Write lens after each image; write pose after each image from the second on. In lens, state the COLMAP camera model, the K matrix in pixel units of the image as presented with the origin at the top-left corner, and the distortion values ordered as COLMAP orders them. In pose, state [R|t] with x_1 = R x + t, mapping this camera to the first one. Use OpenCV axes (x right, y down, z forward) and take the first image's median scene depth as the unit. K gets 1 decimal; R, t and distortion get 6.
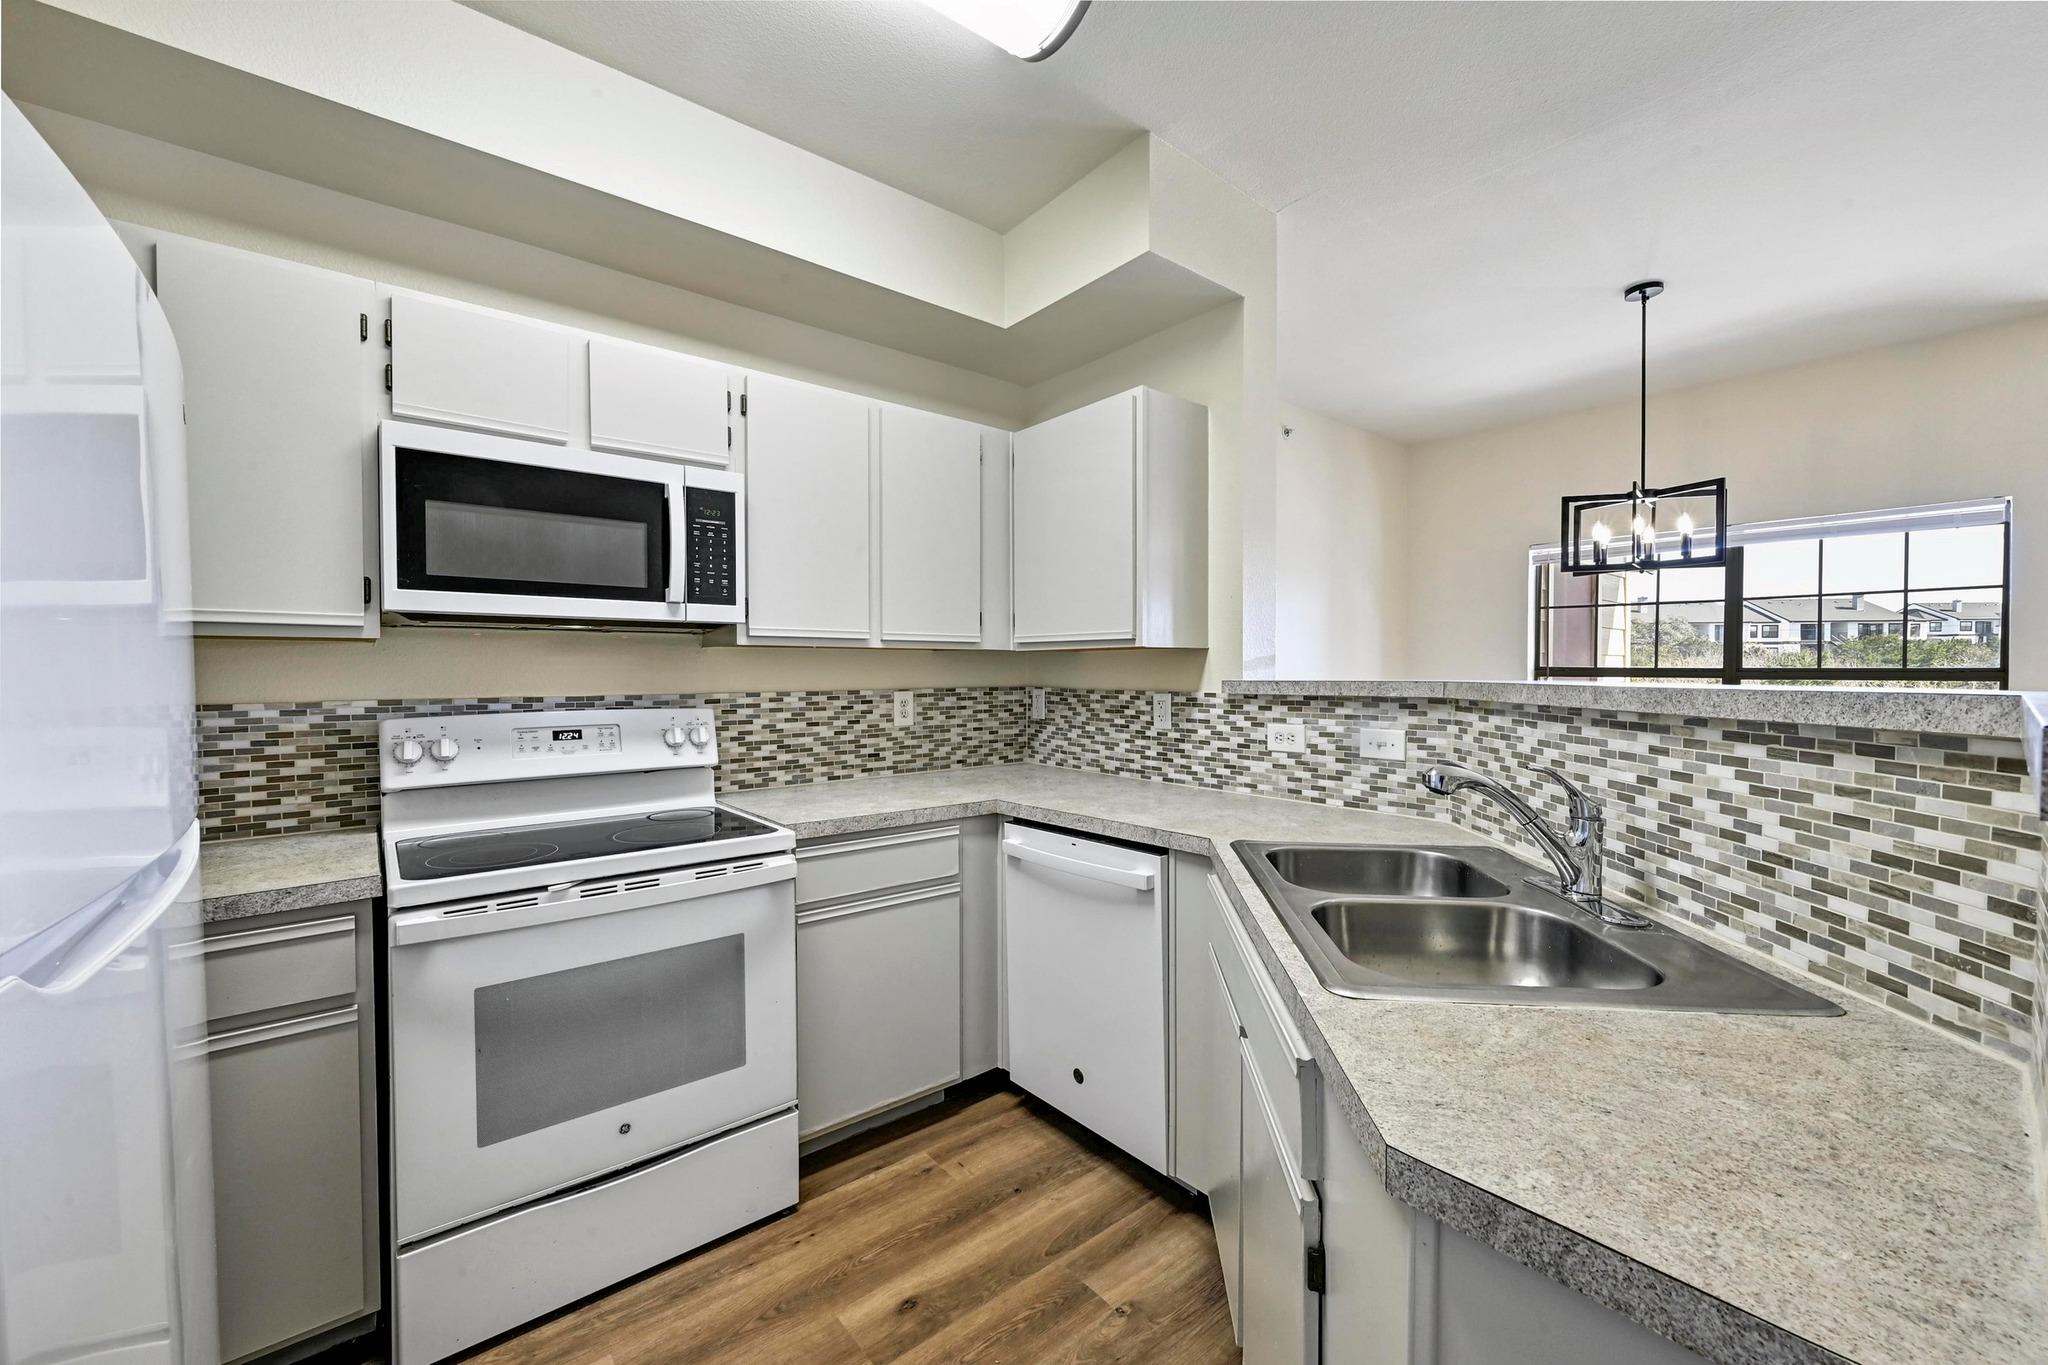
lens RADIAL K [[829.0, 0, 1040.8], [0, 829.0, 672.6], [0, 0, 1]] dist [-0.001643, 0.000820]
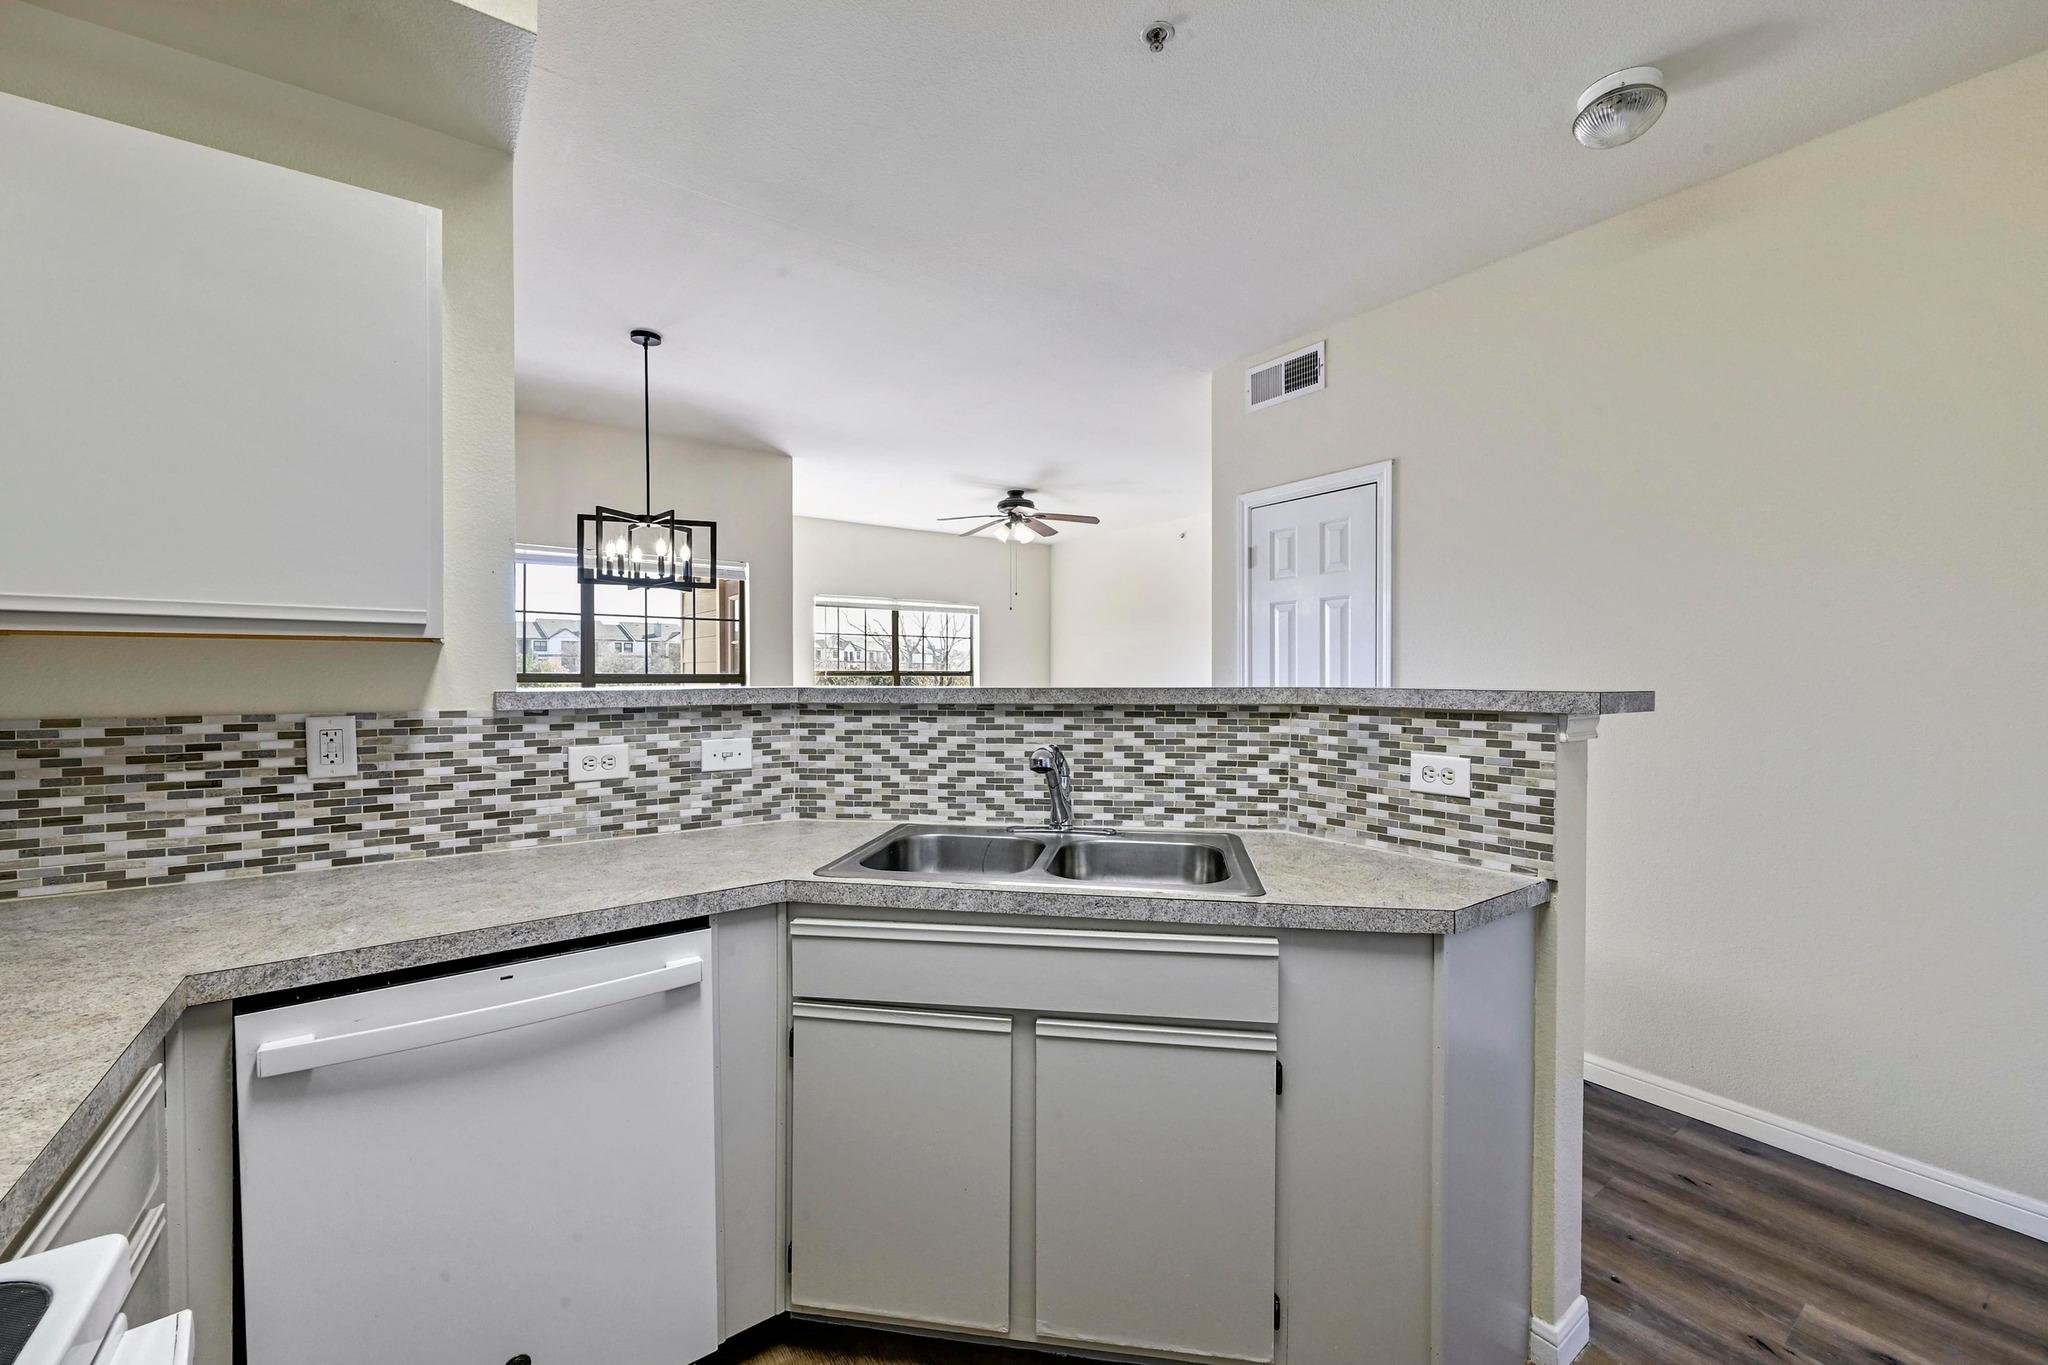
lens RADIAL K [[829.0, 0, 1048.2], [0, 829.0, 663.1], [0, 0, 1]] dist [-0.001643, 0.000820]
pose [[0.045366, 0.015312, 0.998853, -0.554546], [0.000999, 0.999881, -0.015373, -0.004080], [-0.998970, 0.001695, 0.045346, 0.622087]]
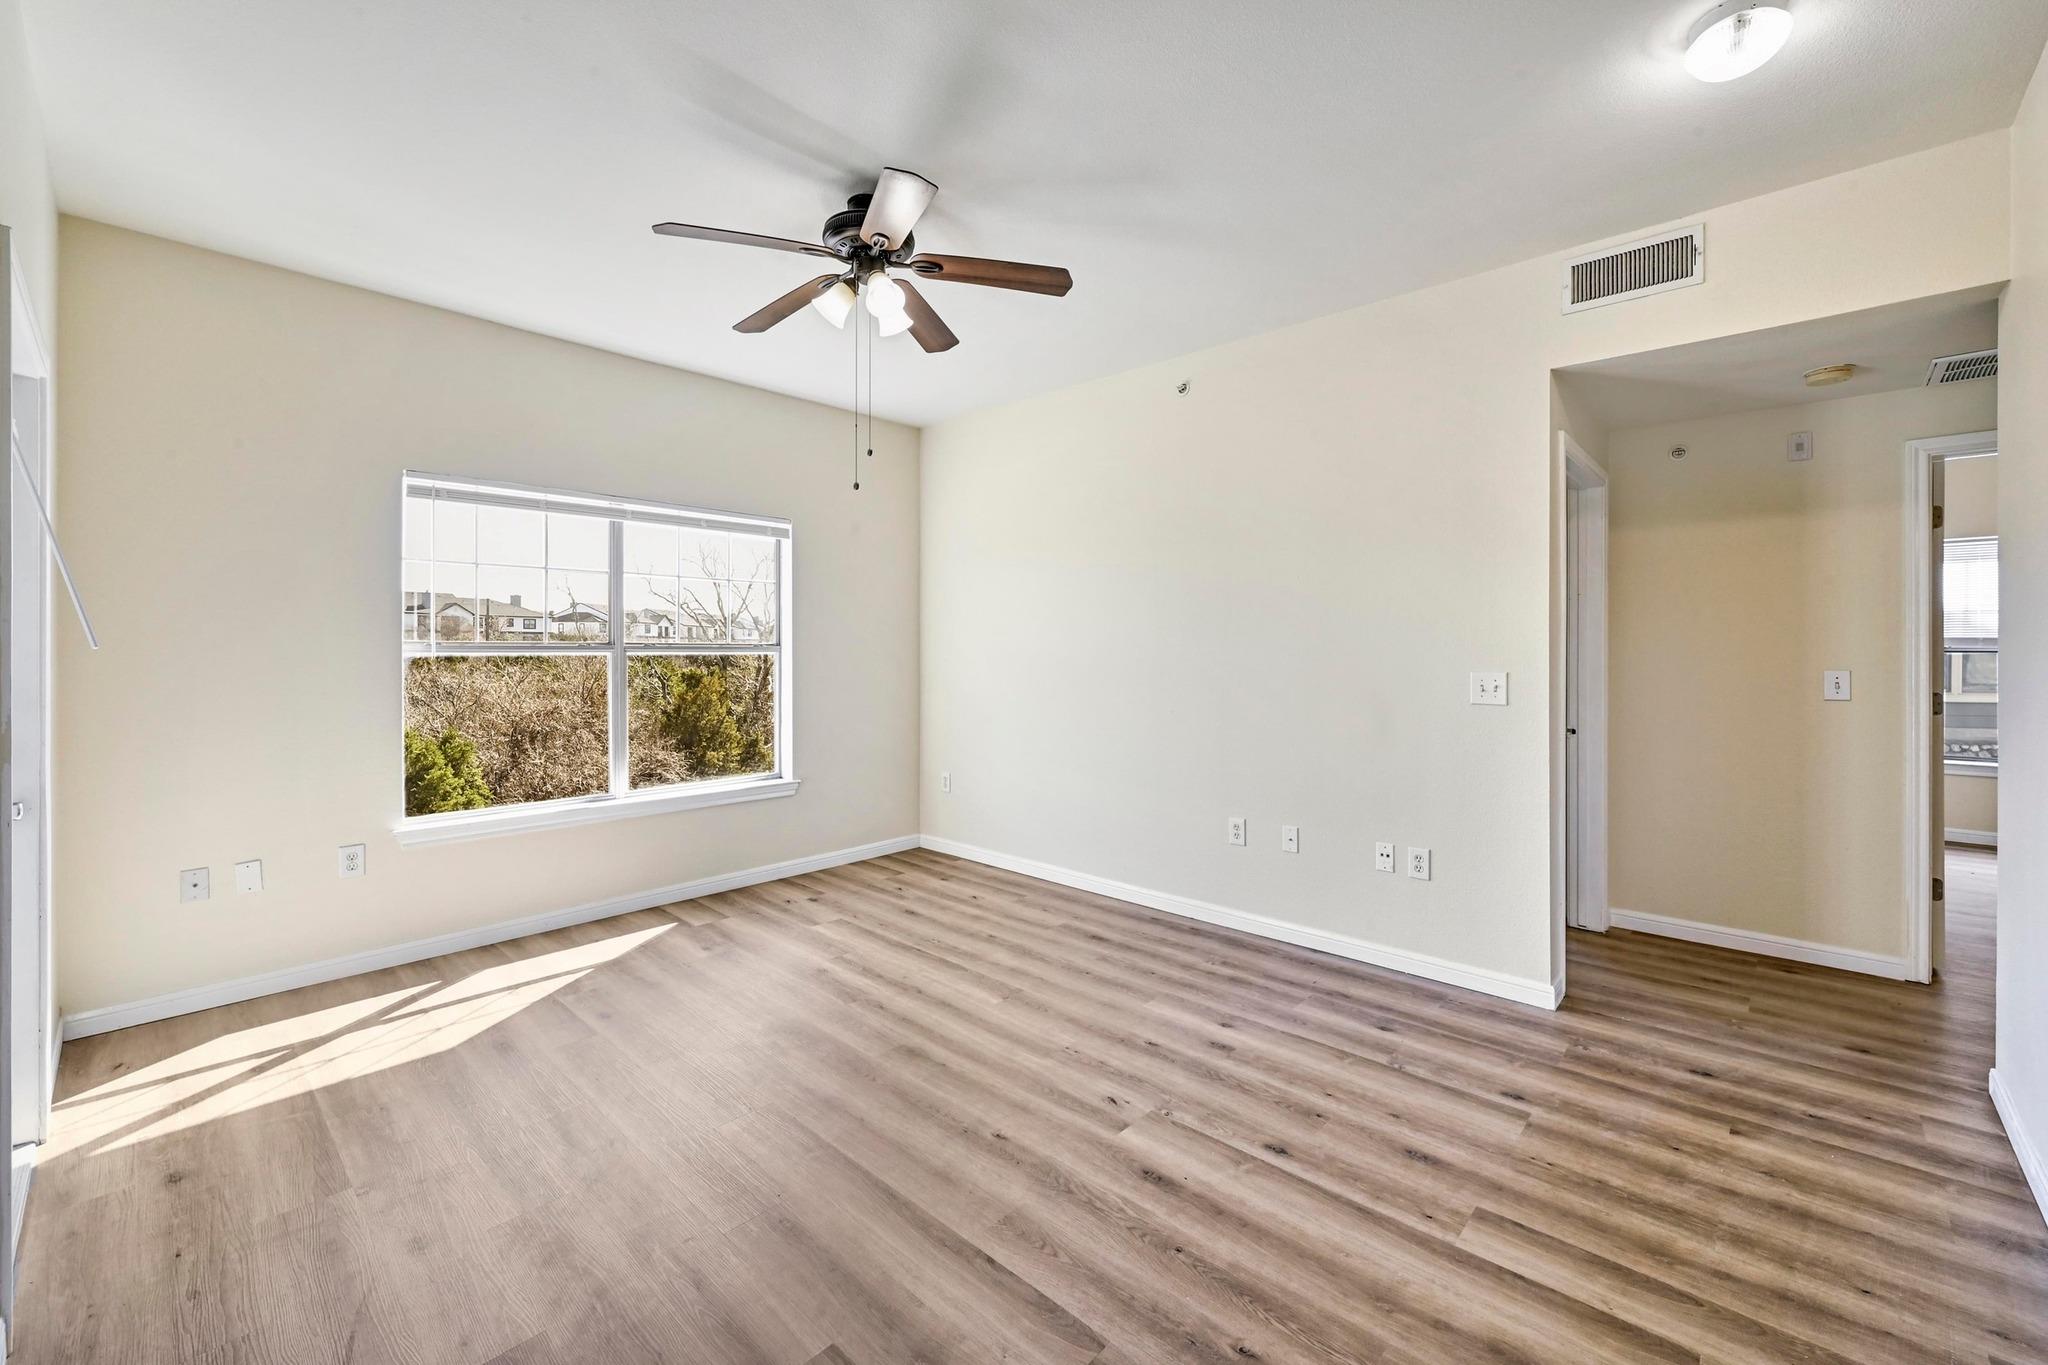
lens RADIAL K [[829.0, 0, 1031.0], [0, 829.0, 669.9], [0, 0, 1]] dist [-0.001643, 0.000820]
pose [[-0.129409, -0.020058, 0.991388, 1.303224], [0.002028, 0.999788, 0.020492, -0.003850], [-0.991589, 0.004663, -0.129341, 0.811746]]
